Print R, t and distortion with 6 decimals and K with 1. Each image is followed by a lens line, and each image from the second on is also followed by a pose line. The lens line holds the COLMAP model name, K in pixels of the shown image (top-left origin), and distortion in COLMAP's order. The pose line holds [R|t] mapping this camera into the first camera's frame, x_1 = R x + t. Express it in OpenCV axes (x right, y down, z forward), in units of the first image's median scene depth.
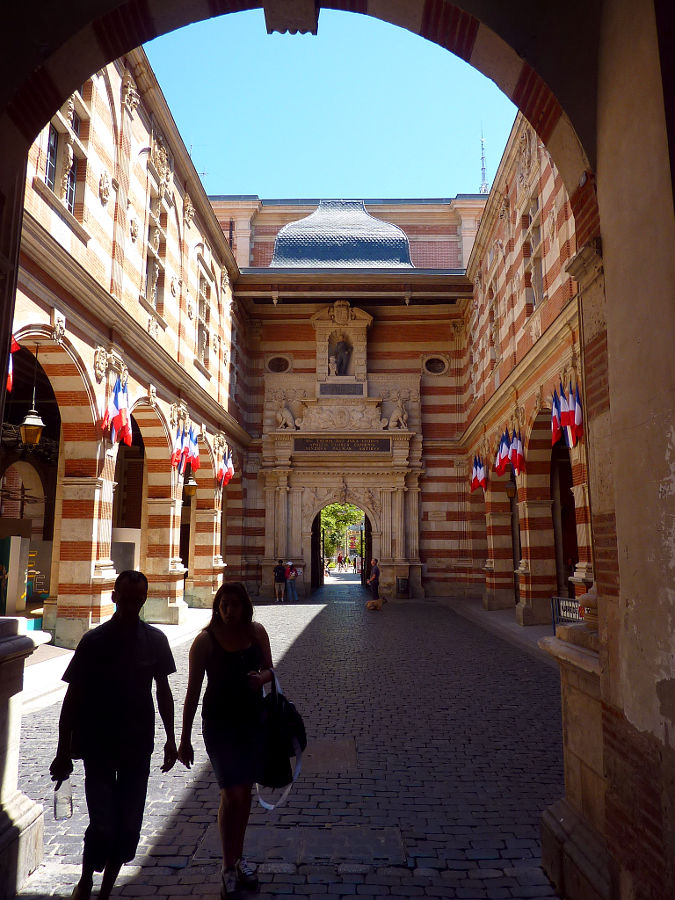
lens RADIAL K [[658.7, 0, 337.5], [0, 658.7, 450.0], [0, 0, 1]] dist [-0.002899, -0.059763]
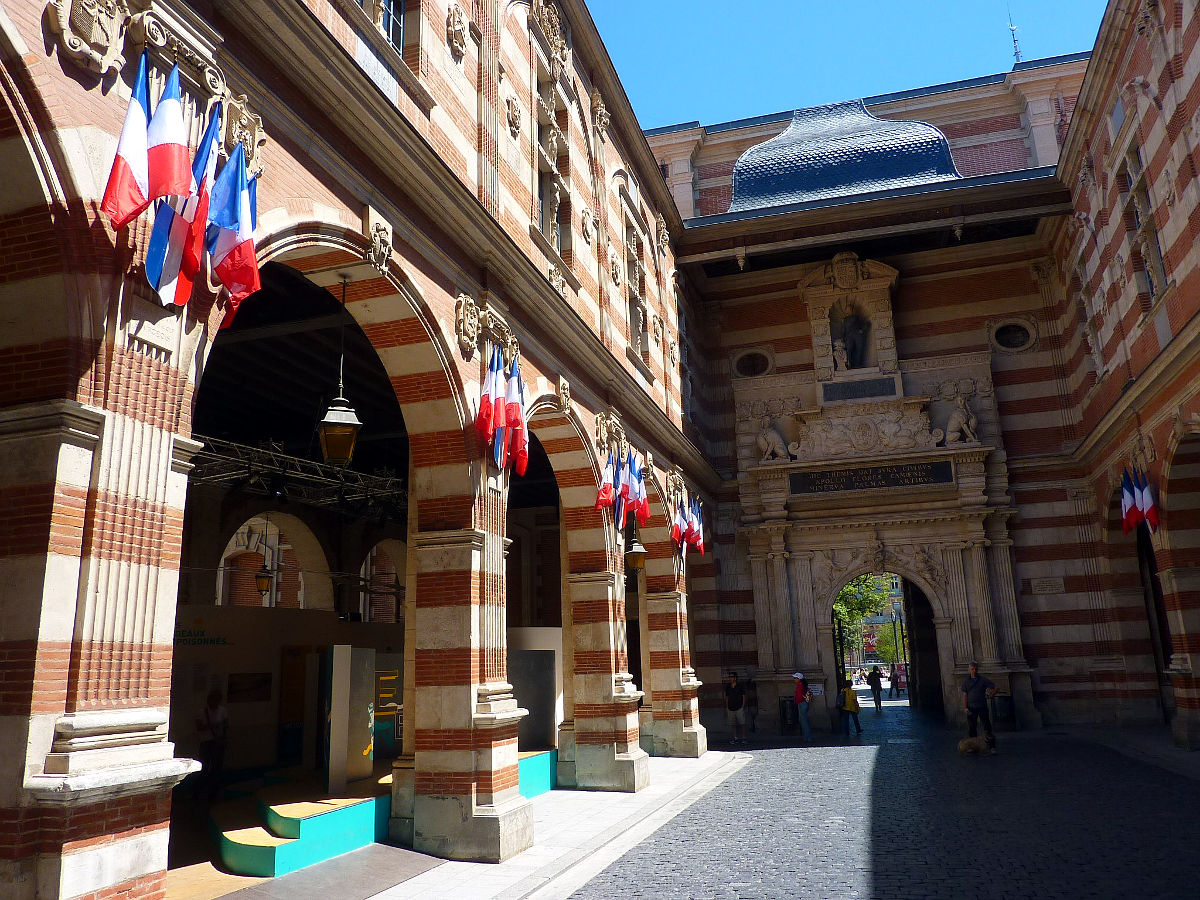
lens RADIAL K [[878.3, 0, 603.9], [0, 878.3, 446.5], [0, 0, 1]] dist [-0.002899, -0.059763]
pose [[0.967566, -0.093210, -0.234794, -0.044719], [0.072439, 0.992780, -0.095606, 0.027720], [0.242011, 0.075497, 0.967332, 0.170131]]
